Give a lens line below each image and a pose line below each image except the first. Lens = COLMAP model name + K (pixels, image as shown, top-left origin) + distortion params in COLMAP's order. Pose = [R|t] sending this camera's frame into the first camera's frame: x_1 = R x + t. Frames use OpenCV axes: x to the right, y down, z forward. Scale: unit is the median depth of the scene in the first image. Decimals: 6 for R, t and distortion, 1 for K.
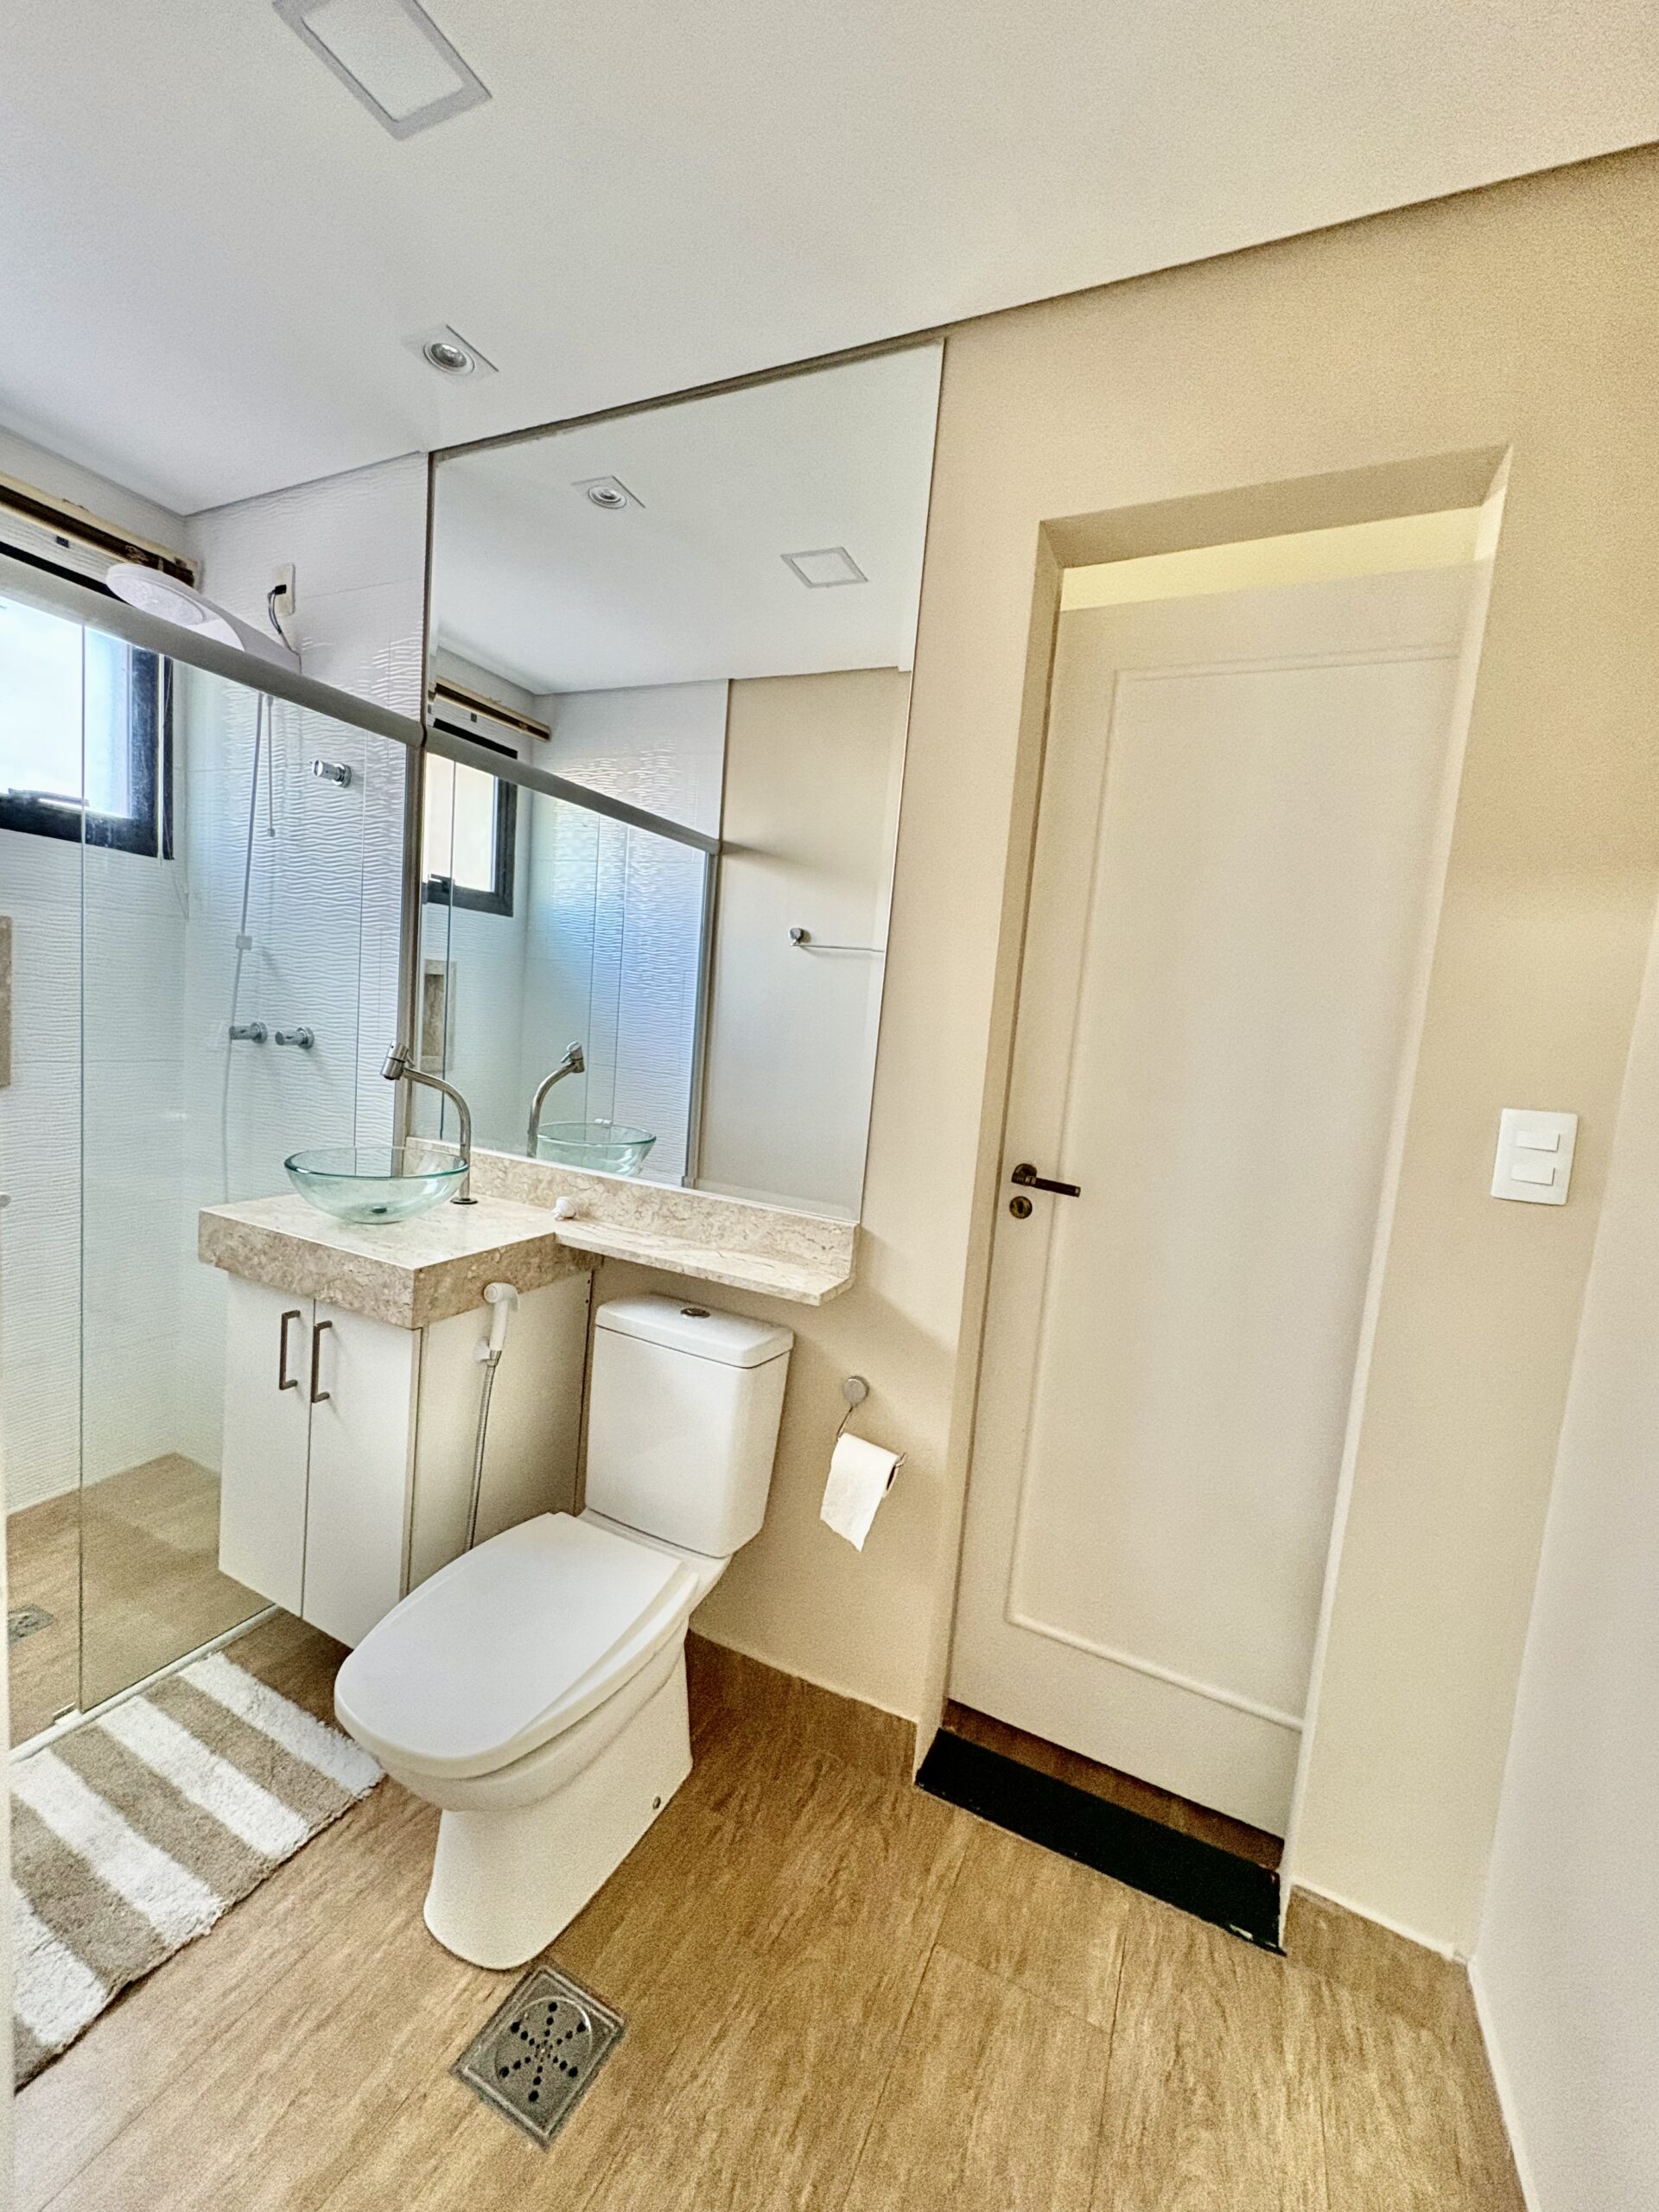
lens RADIAL K [[877.8, 0, 825.4], [0, 877.8, 1103.2], [0, 0, 1]] dist [-0.002380, 0.000529]
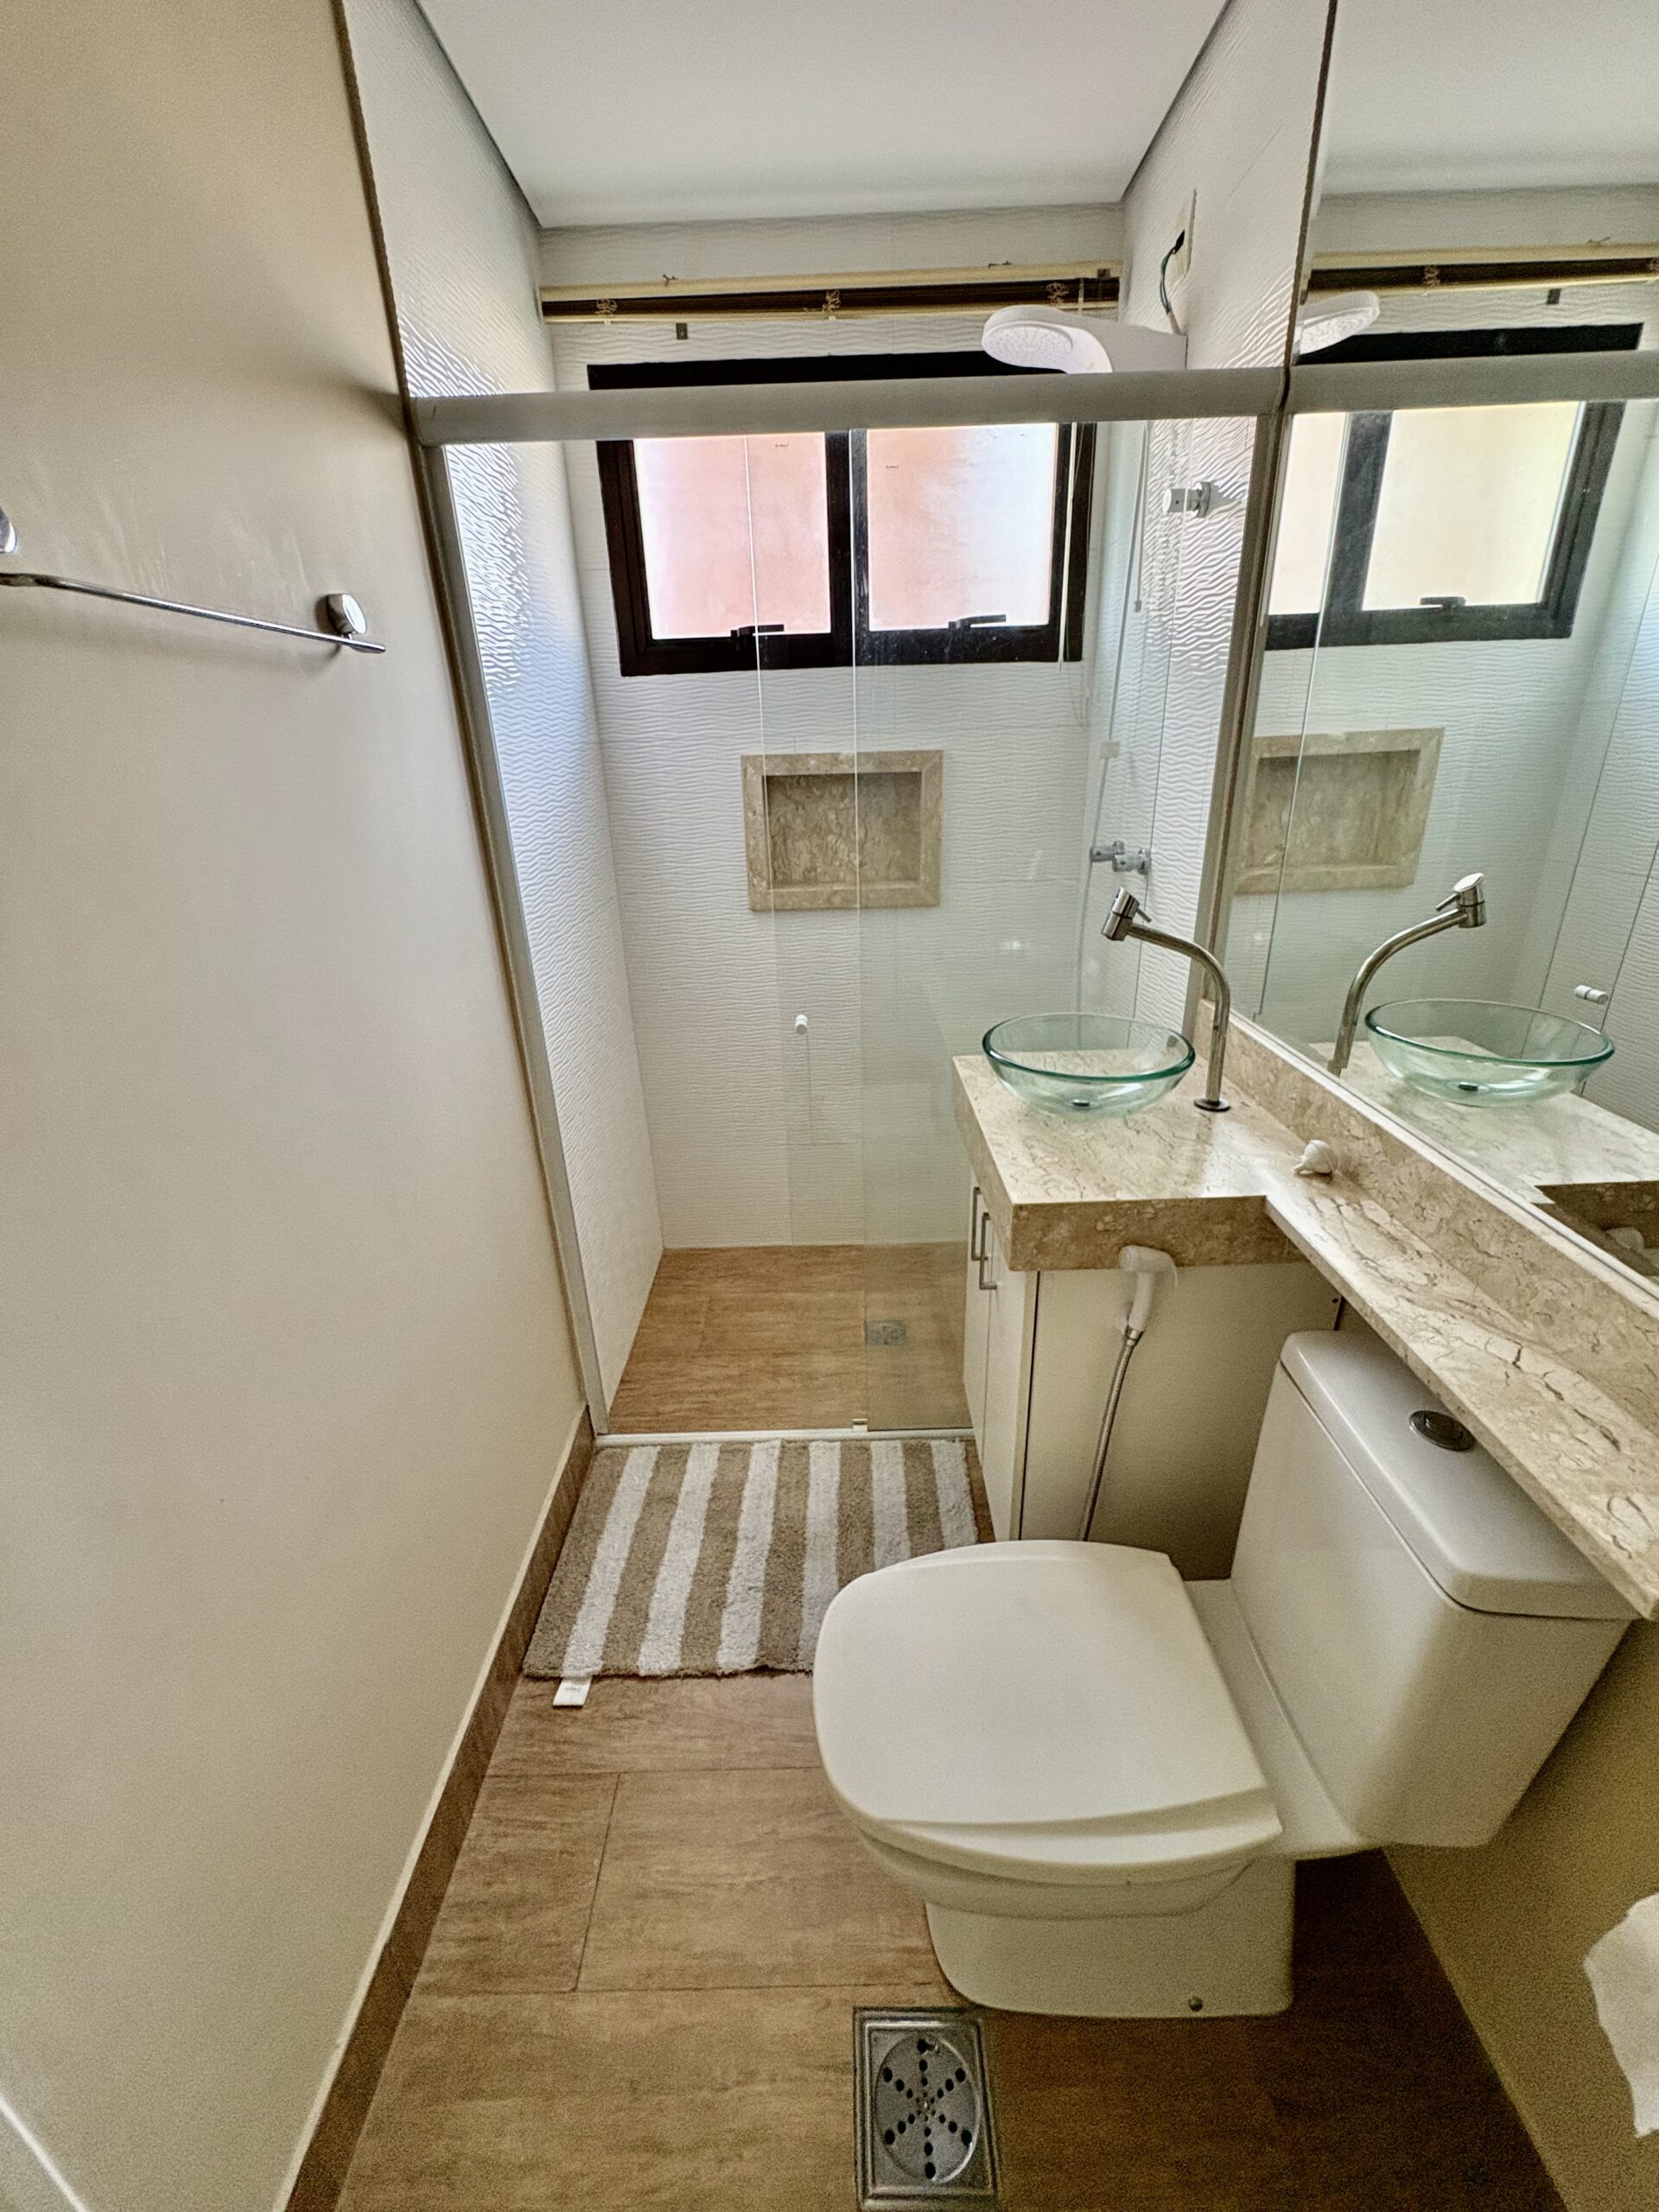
lens RADIAL K [[877.8, 0, 834.2], [0, 877.8, 1105.7], [0, 0, 1]] dist [-0.002380, 0.000529]
pose [[0.430918, 0.249822, -0.867121, 0.103551], [-0.021880, 0.963525, 0.266723, -0.085297], [0.902126, -0.095963, 0.420666, 0.432968]]
